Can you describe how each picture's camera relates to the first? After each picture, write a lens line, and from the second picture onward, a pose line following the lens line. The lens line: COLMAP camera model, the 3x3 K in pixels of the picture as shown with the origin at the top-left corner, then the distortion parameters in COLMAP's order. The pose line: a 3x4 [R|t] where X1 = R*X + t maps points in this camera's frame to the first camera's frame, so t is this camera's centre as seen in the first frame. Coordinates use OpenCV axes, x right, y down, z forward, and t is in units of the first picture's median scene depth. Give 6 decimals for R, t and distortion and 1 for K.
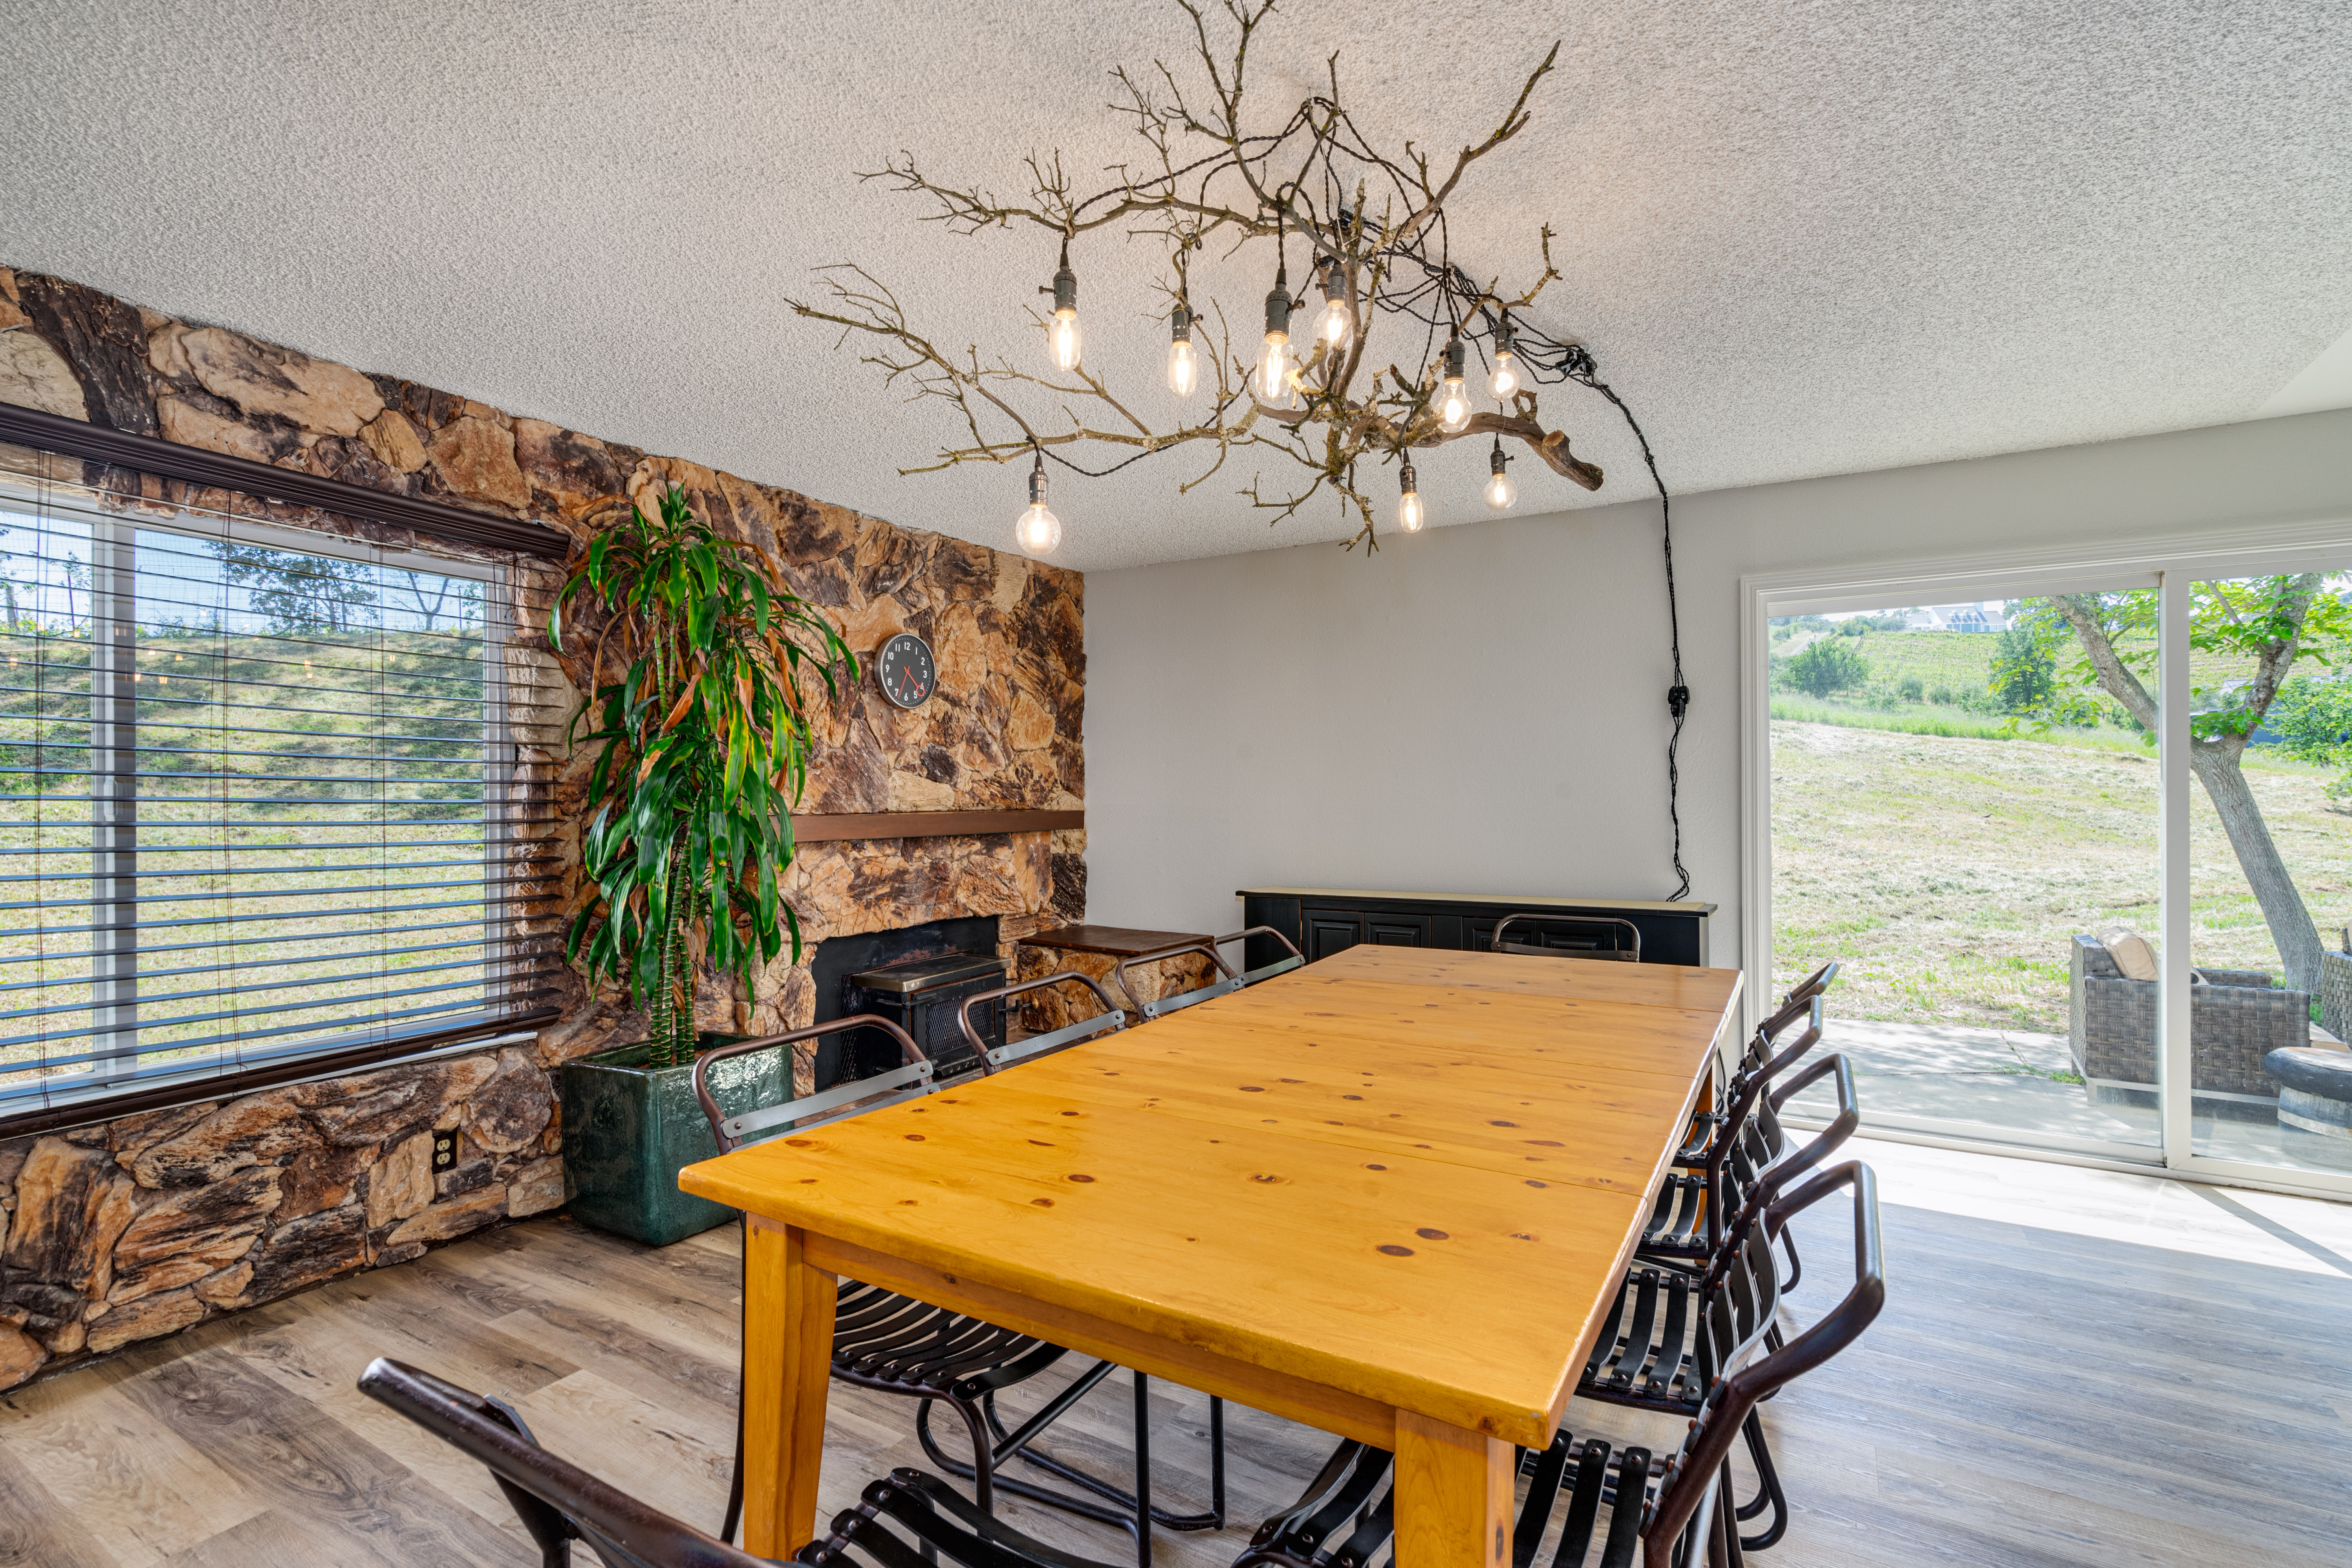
lens RADIAL K [[1059.2, 0, 1177.1], [0, 1059.2, 793.5], [0, 0, 1]] dist [-0.005280, 0.001801]
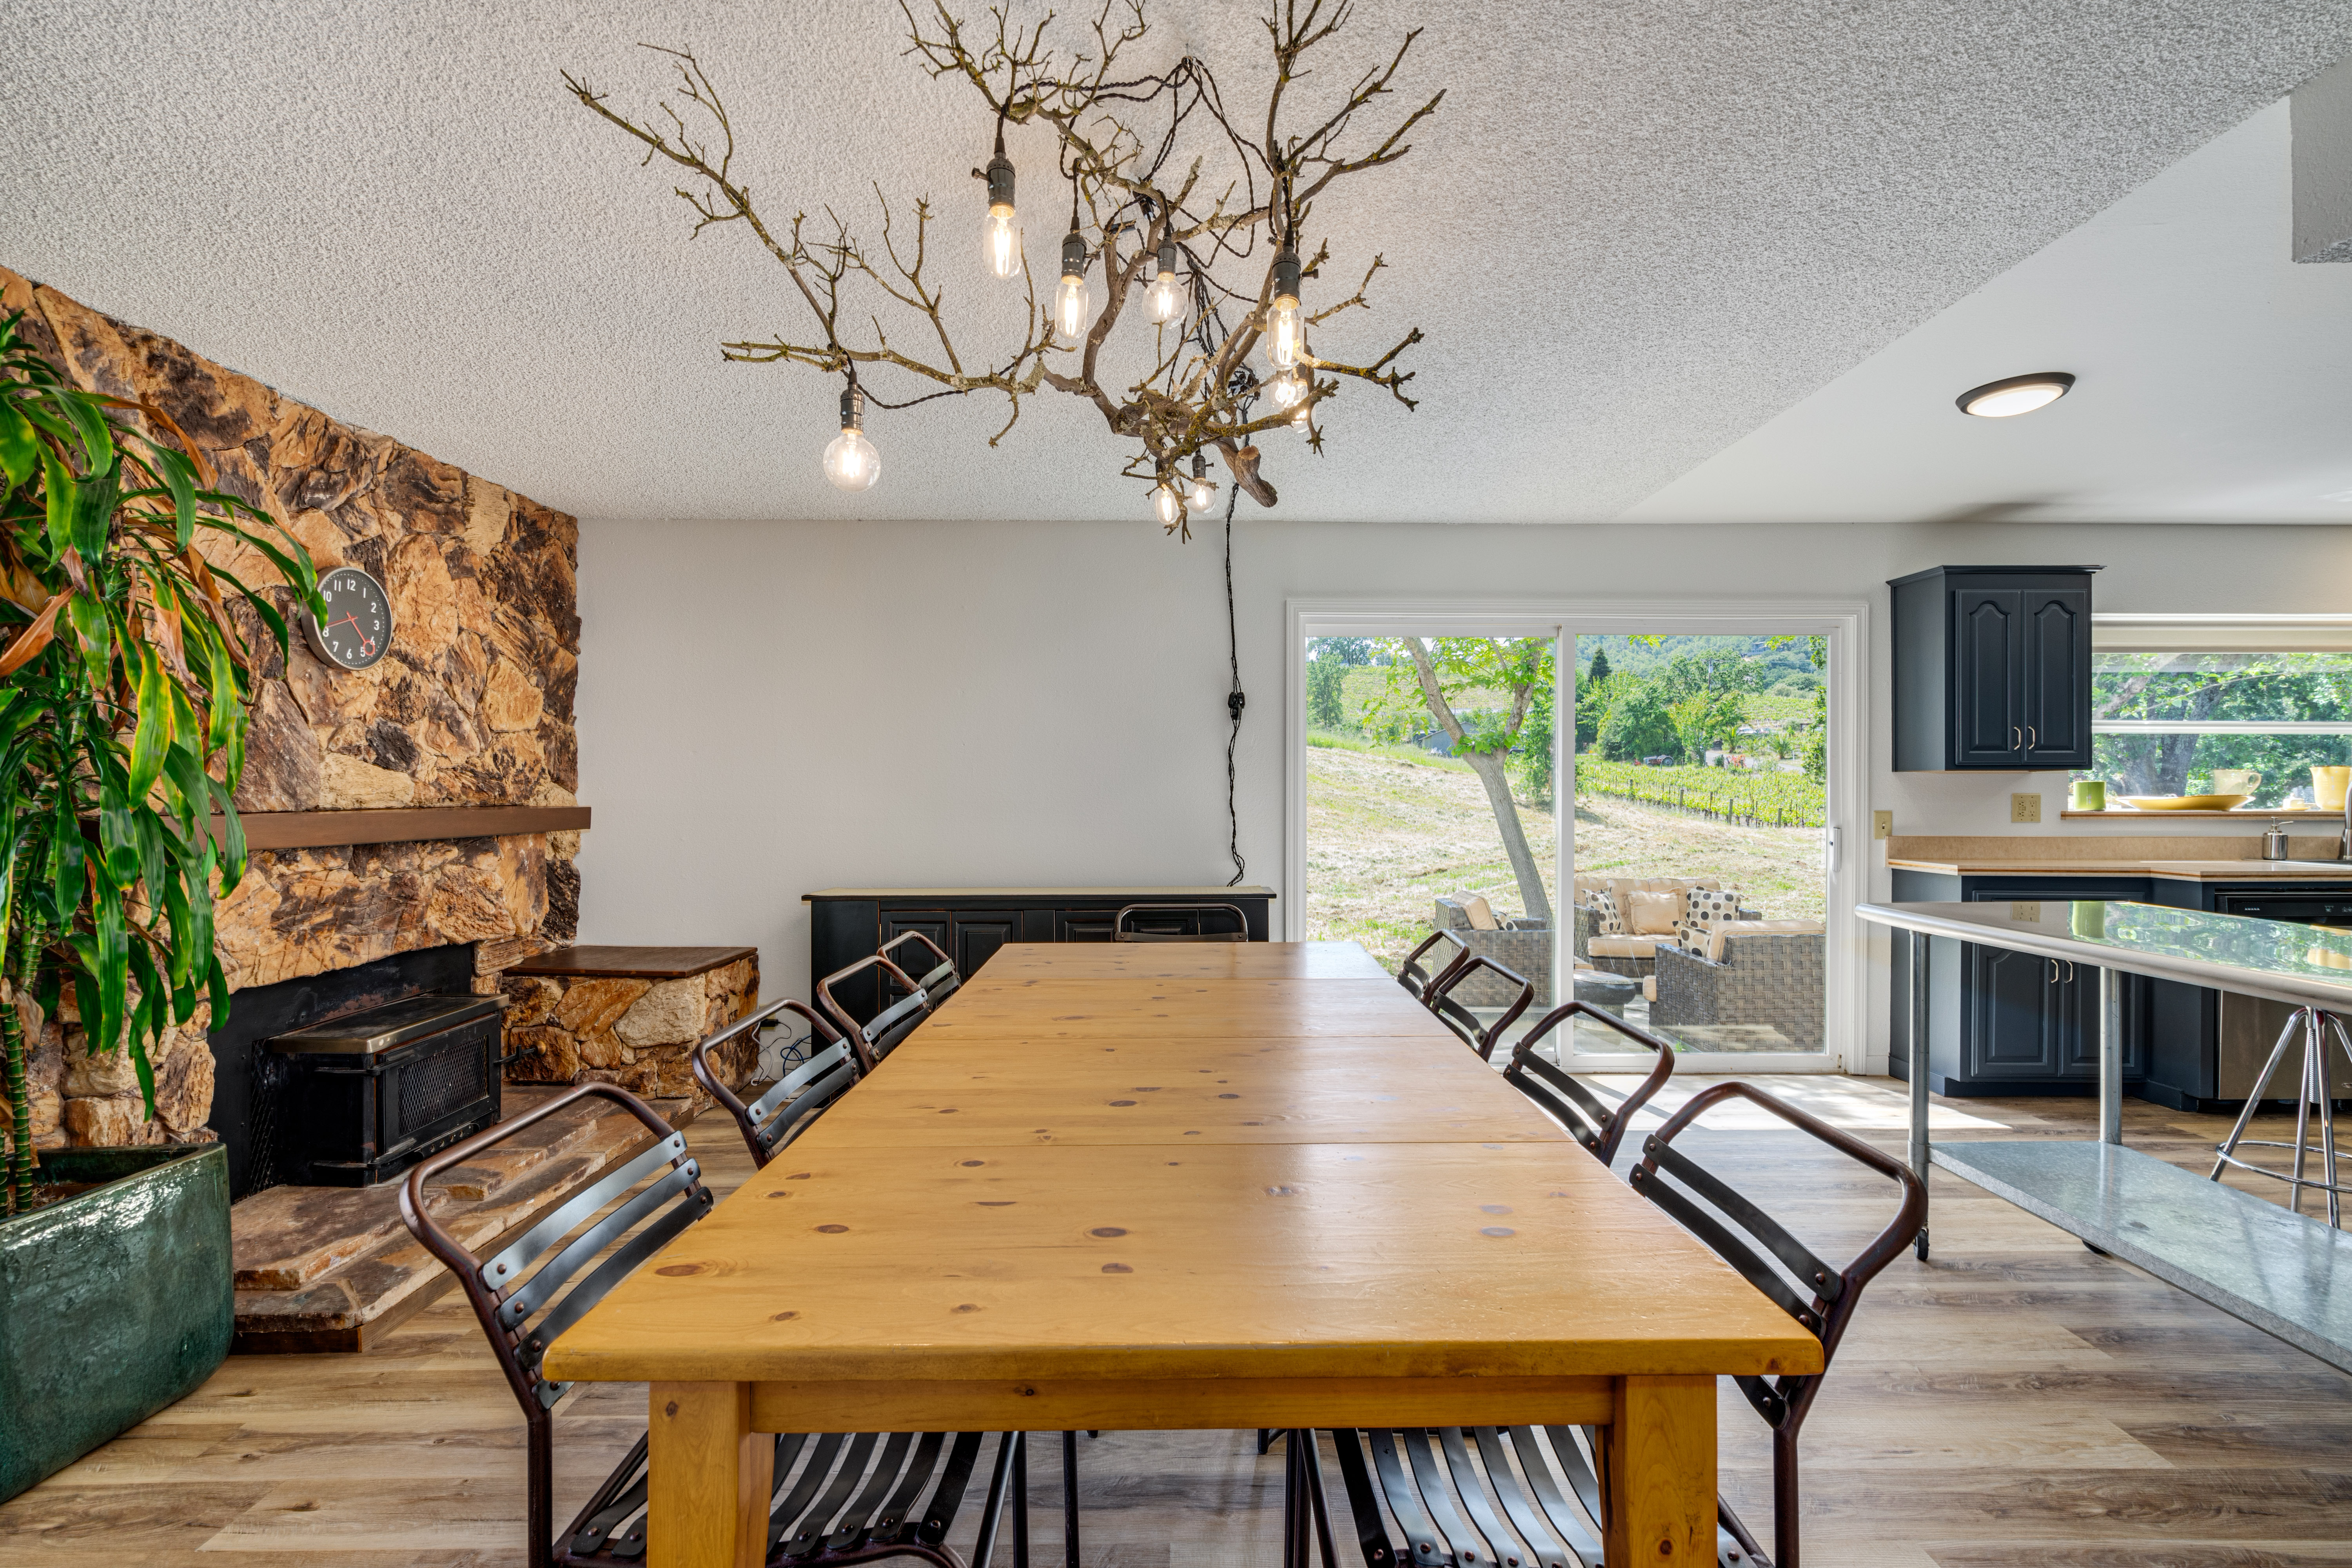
lens RADIAL K [[1059.2, 0, 1177.1], [0, 1059.2, 793.5], [0, 0, 1]] dist [-0.005280, 0.001801]
pose [[0.855063, 0.002153, 0.518519, -0.137749], [-0.003888, 0.999990, 0.002259, 0.002036], [-0.518509, -0.003947, 0.855063, 0.068568]]
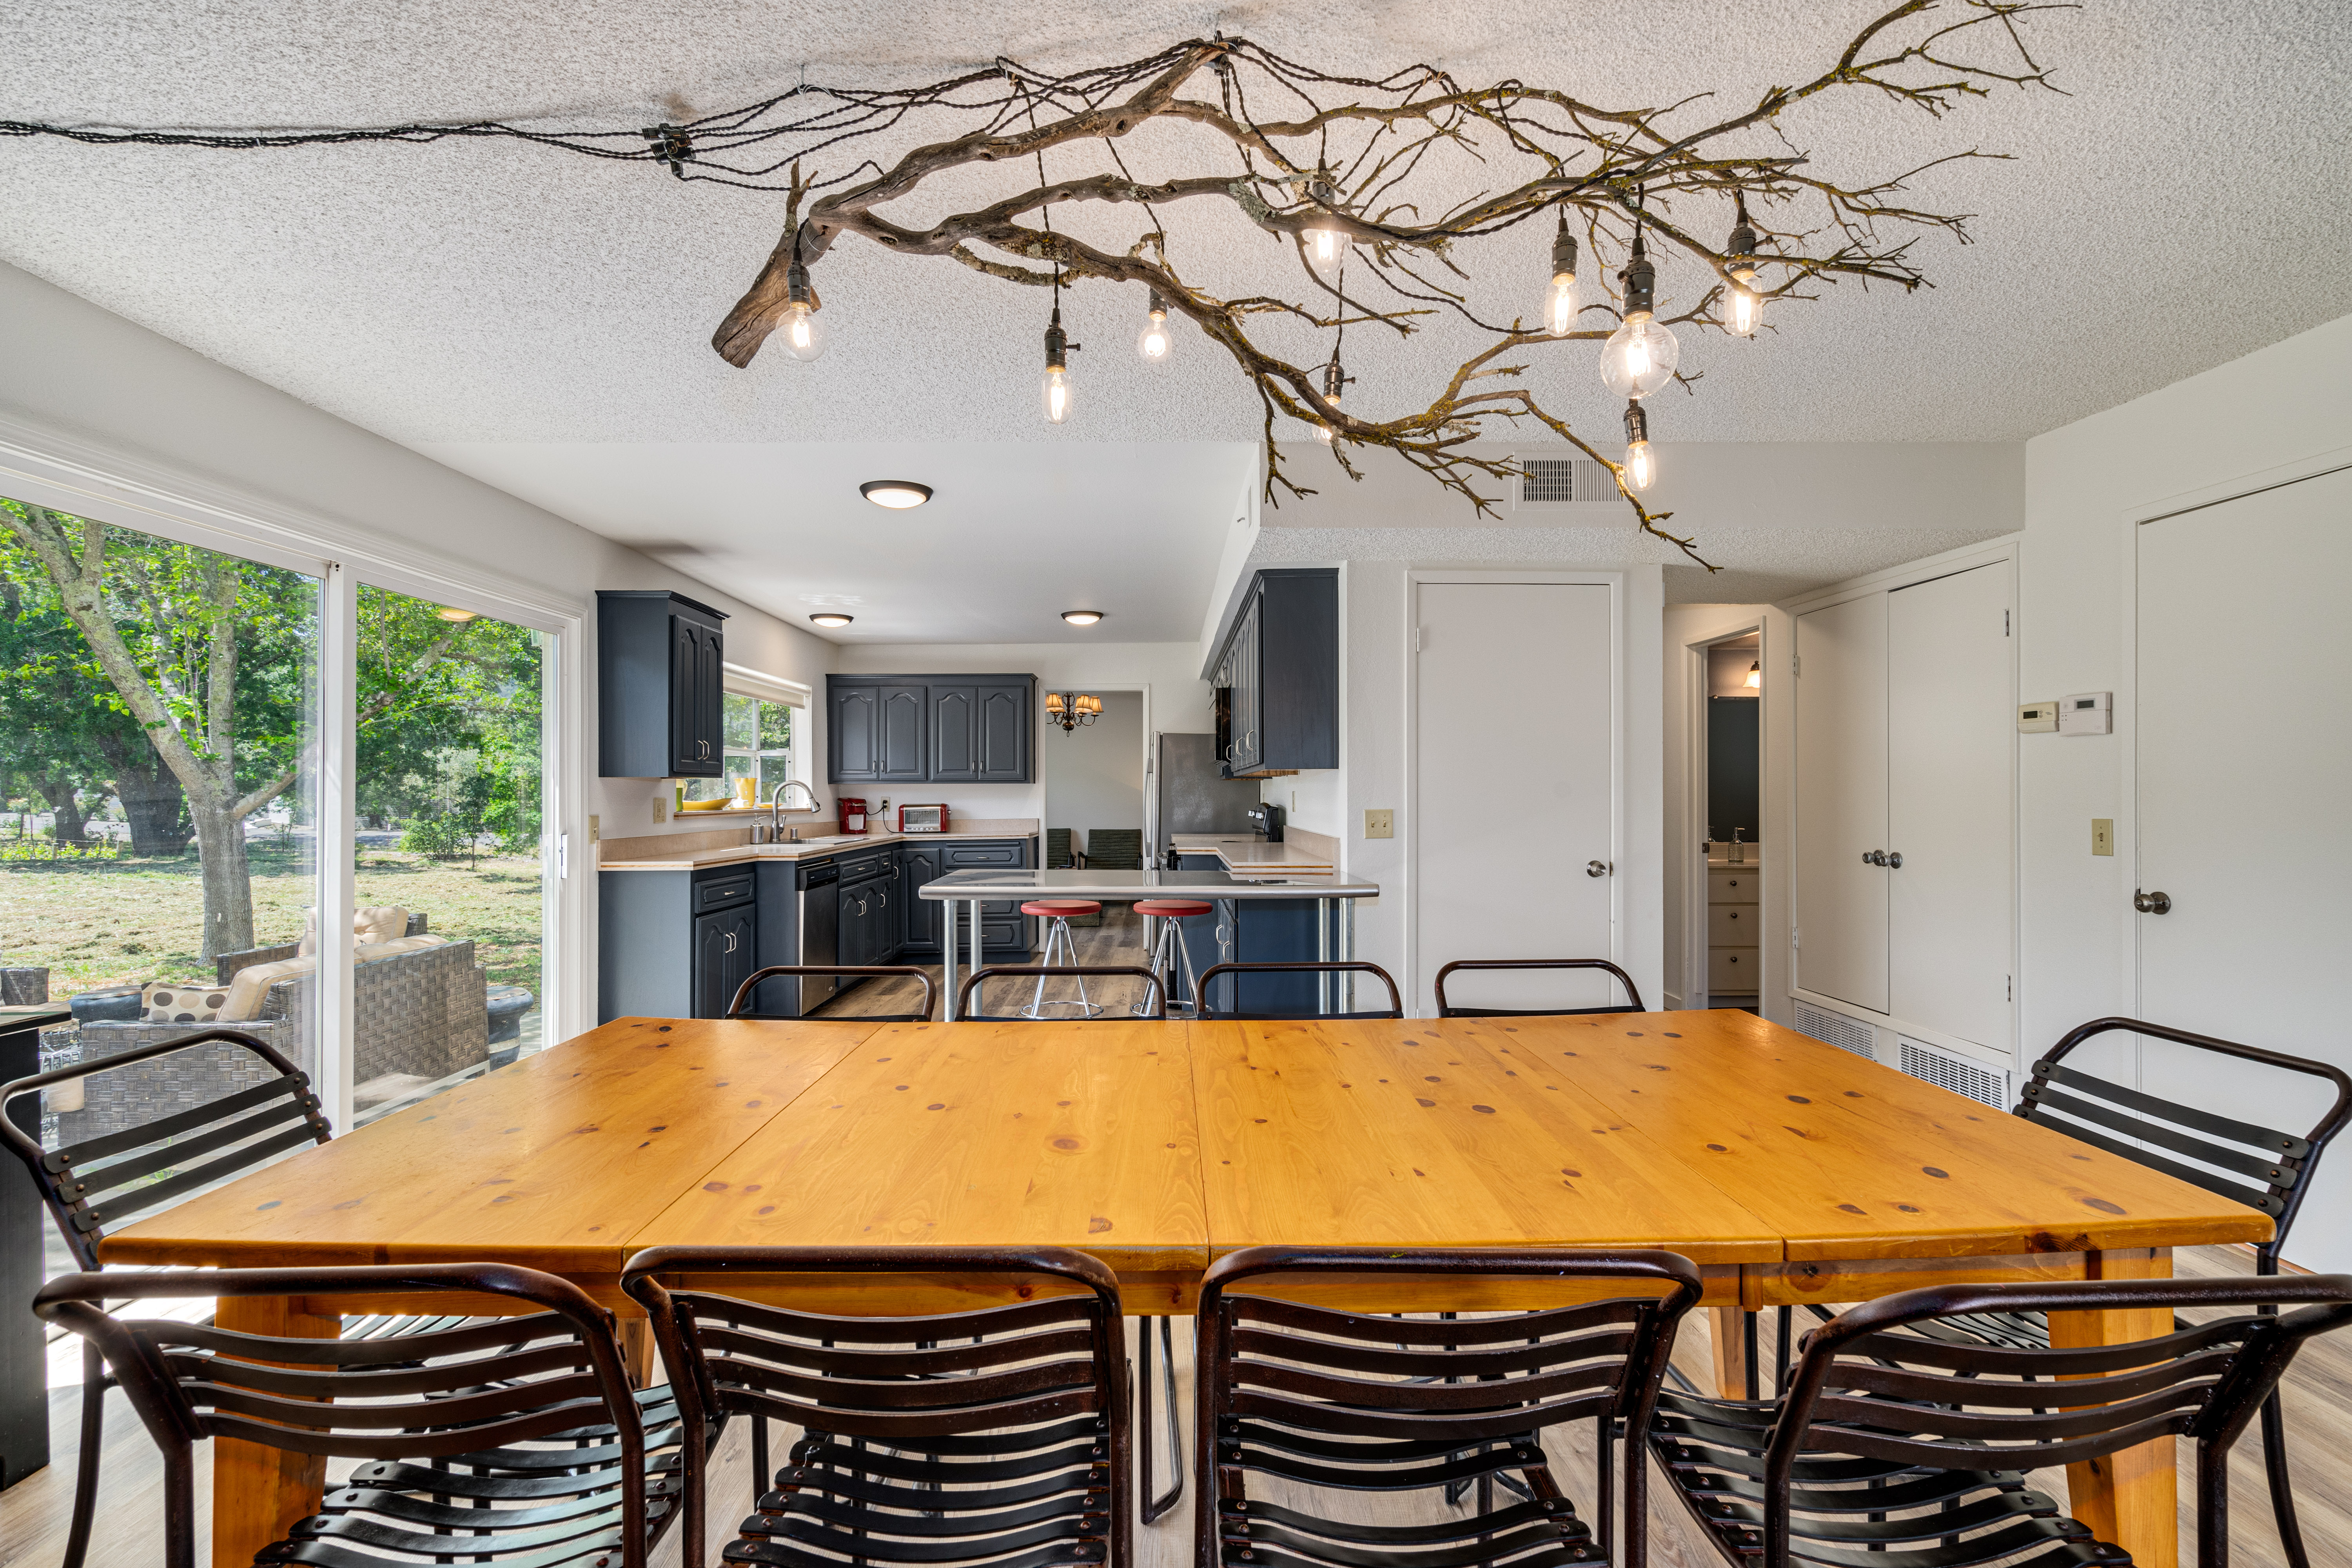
lens RADIAL K [[1059.2, 0, 1177.1], [0, 1059.2, 793.5], [0, 0, 1]] dist [-0.005280, 0.001801]
pose [[-0.533965, 0.005264, 0.845490, -0.208072], [0.006209, 0.999978, -0.002304, 0.003110], [-0.845484, 0.004019, -0.533986, 0.635998]]
